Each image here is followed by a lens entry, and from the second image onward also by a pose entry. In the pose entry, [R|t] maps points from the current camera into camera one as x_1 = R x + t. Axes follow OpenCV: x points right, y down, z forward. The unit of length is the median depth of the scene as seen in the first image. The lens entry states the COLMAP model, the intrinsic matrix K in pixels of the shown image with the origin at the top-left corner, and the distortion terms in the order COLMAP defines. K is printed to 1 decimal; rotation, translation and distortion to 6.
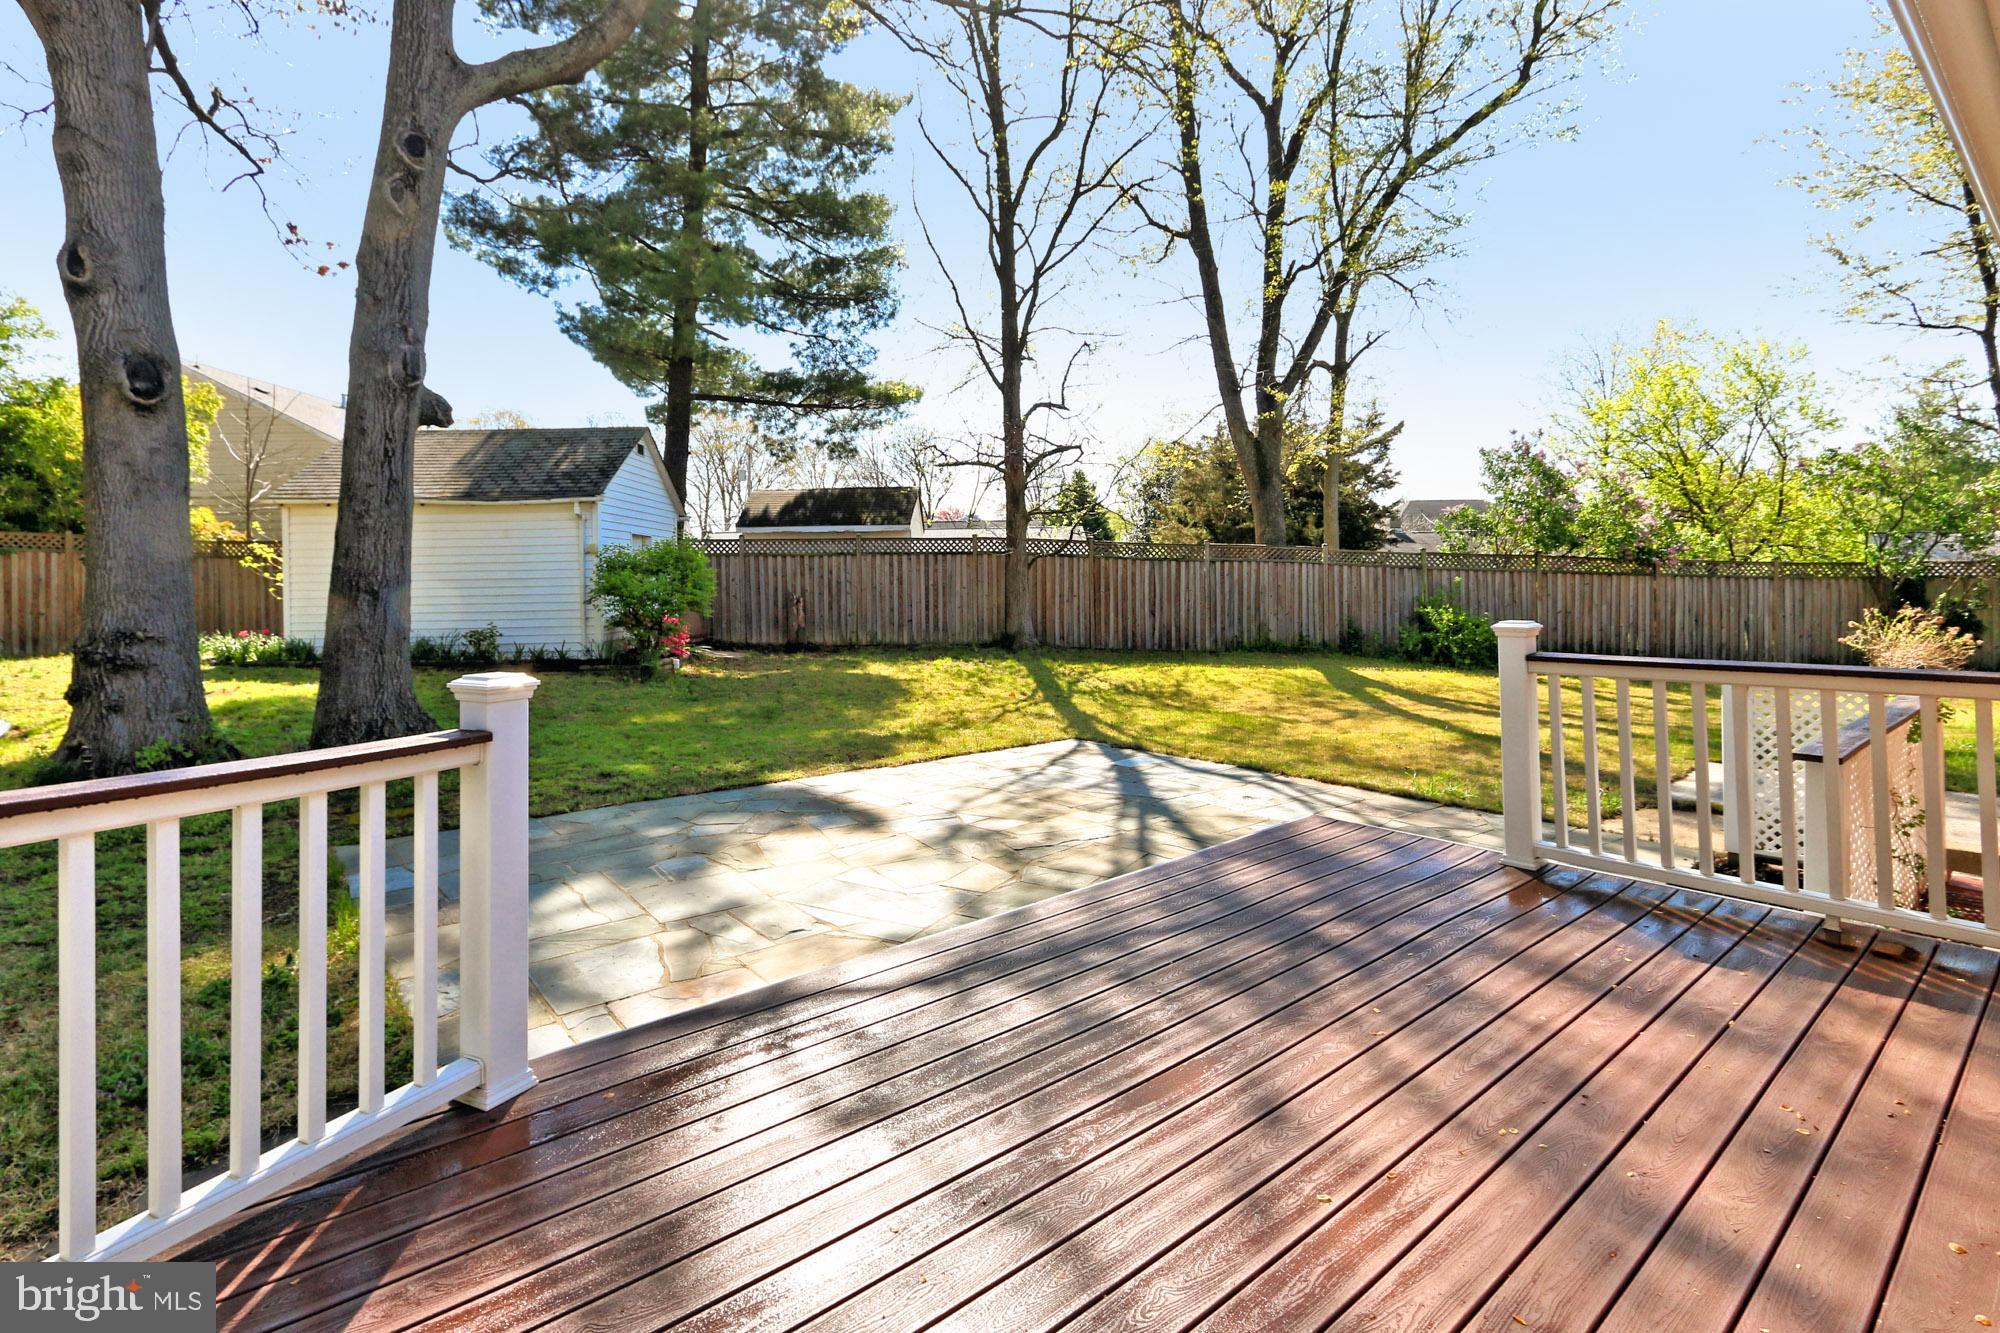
lens RADIAL K [[1063.3, 0, 955.9], [0, 1063.3, 601.5], [0, 0, 1]] dist [0.000225, 0.001419]
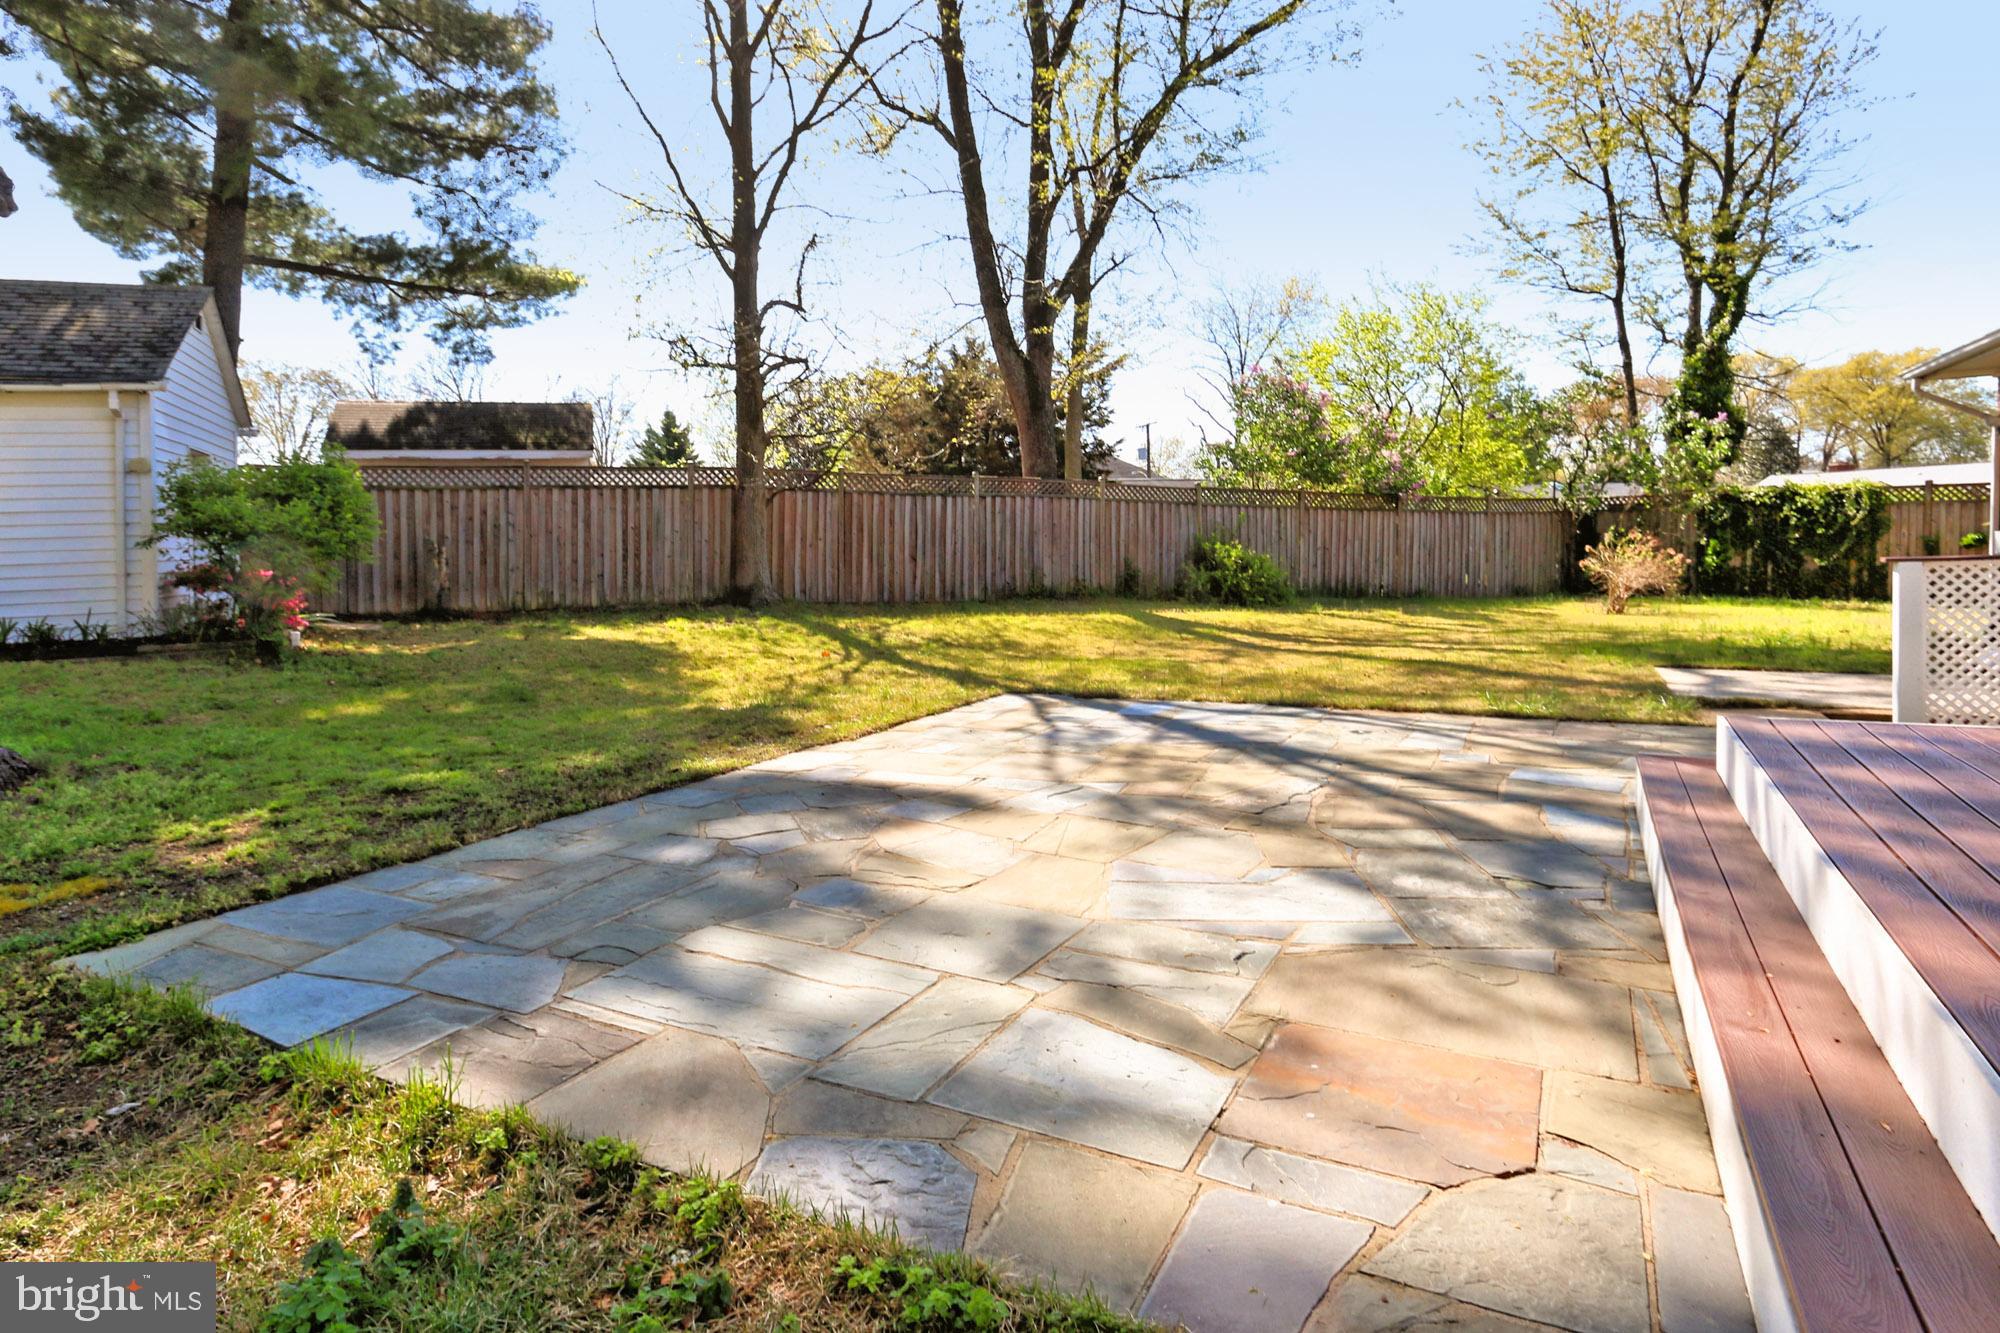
lens RADIAL K [[1207.0, 0, 1059.2], [0, 1207.0, 566.1], [0, 0, 1]] dist [-0.020566, 0.029181]
pose [[0.906486, -0.020781, 0.421725, -0.112067], [0.021109, 0.999770, 0.003891, 0.015321], [-0.421708, 0.005375, 0.906716, 0.080109]]
